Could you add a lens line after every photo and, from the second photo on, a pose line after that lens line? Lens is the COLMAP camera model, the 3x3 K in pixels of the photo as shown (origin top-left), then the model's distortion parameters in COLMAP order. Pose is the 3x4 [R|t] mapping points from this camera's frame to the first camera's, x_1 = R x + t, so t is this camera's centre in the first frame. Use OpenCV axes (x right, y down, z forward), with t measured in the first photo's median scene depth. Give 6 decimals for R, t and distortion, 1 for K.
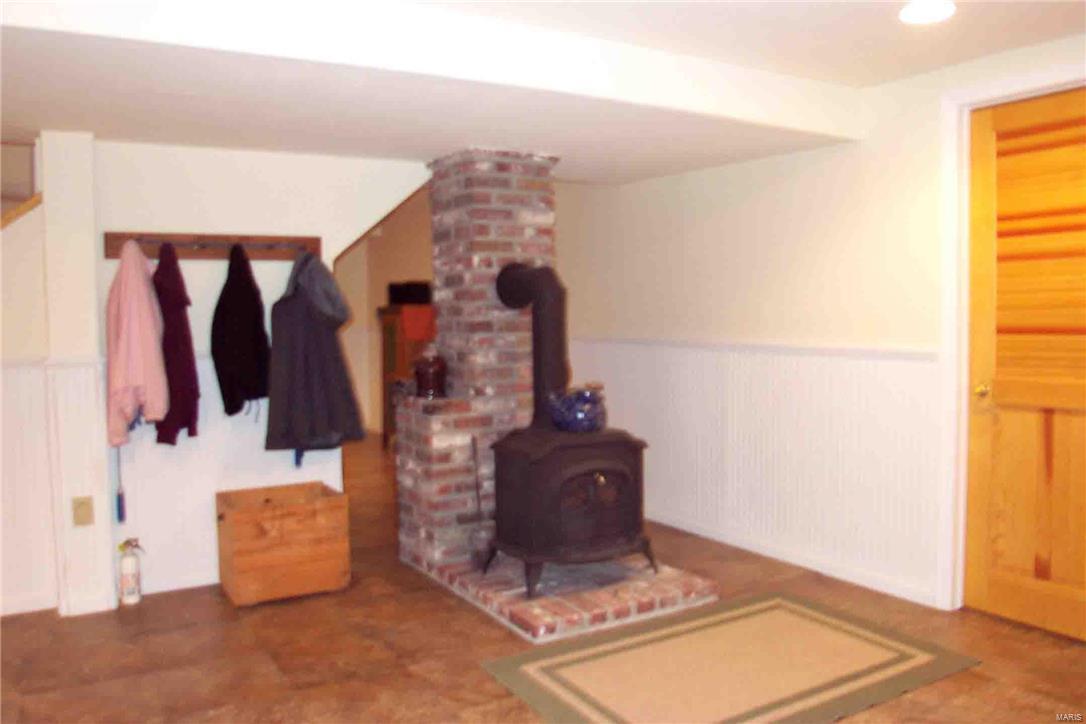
lens RADIAL K [[881.3, 0, 543.0], [0, 881.3, 362.0], [0, 0, 1]] dist [-0.103786, 0.061670]
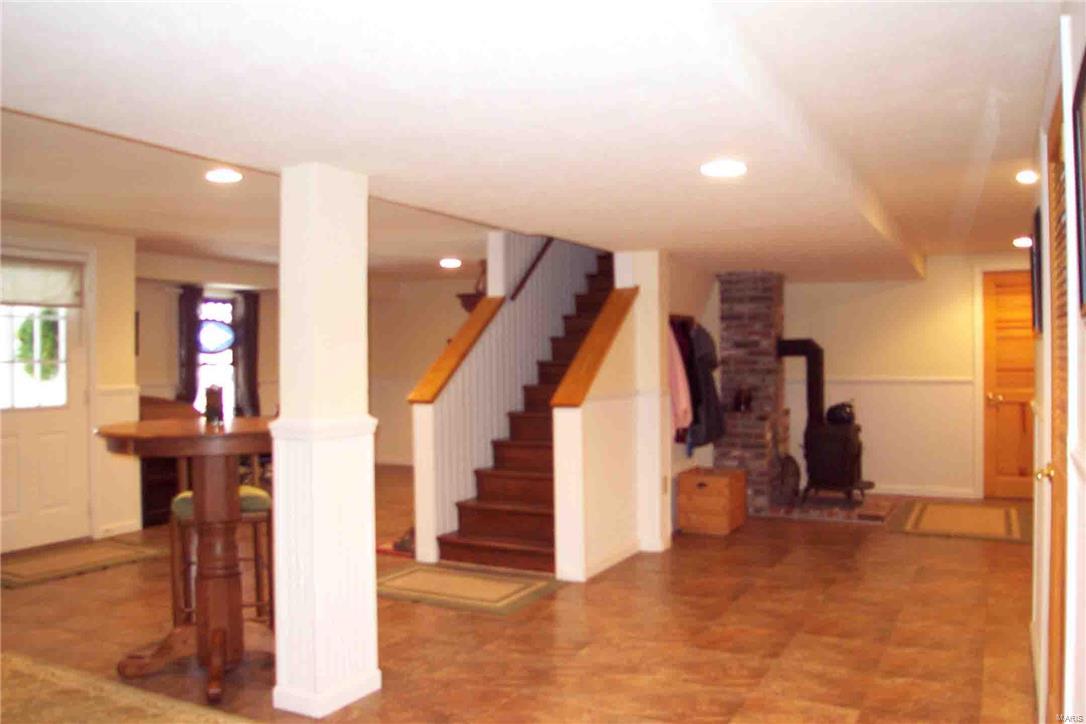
lens RADIAL K [[881.3, 0, 543.0], [0, 881.3, 362.0], [0, 0, 1]] dist [-0.103786, 0.061670]
pose [[0.855976, 0.000882, 0.517014, -1.534500], [0.030485, 0.998173, -0.052175, 0.021719], [-0.516115, 0.060422, 0.854385, -0.300010]]
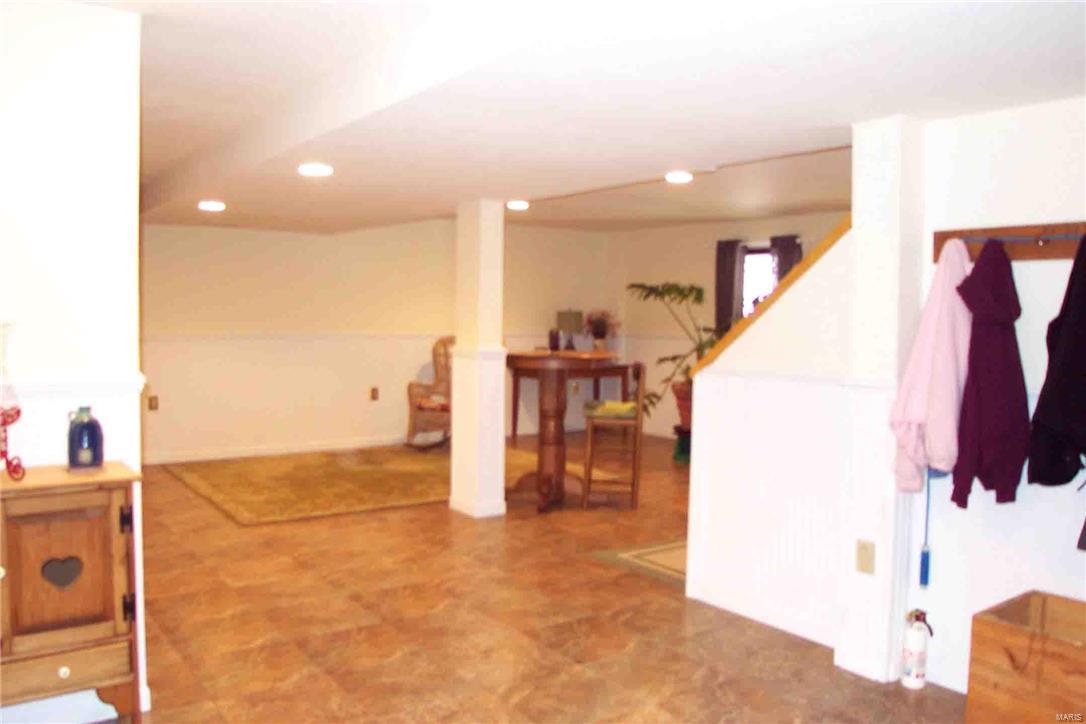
lens RADIAL K [[881.3, 0, 543.0], [0, 881.3, 362.0], [0, 0, 1]] dist [-0.103786, 0.061670]
pose [[0.086632, 0.067607, -0.993944, 0.279742], [-0.081437, 0.994836, 0.060570, -0.046162], [0.992906, 0.075697, 0.091690, 0.561250]]
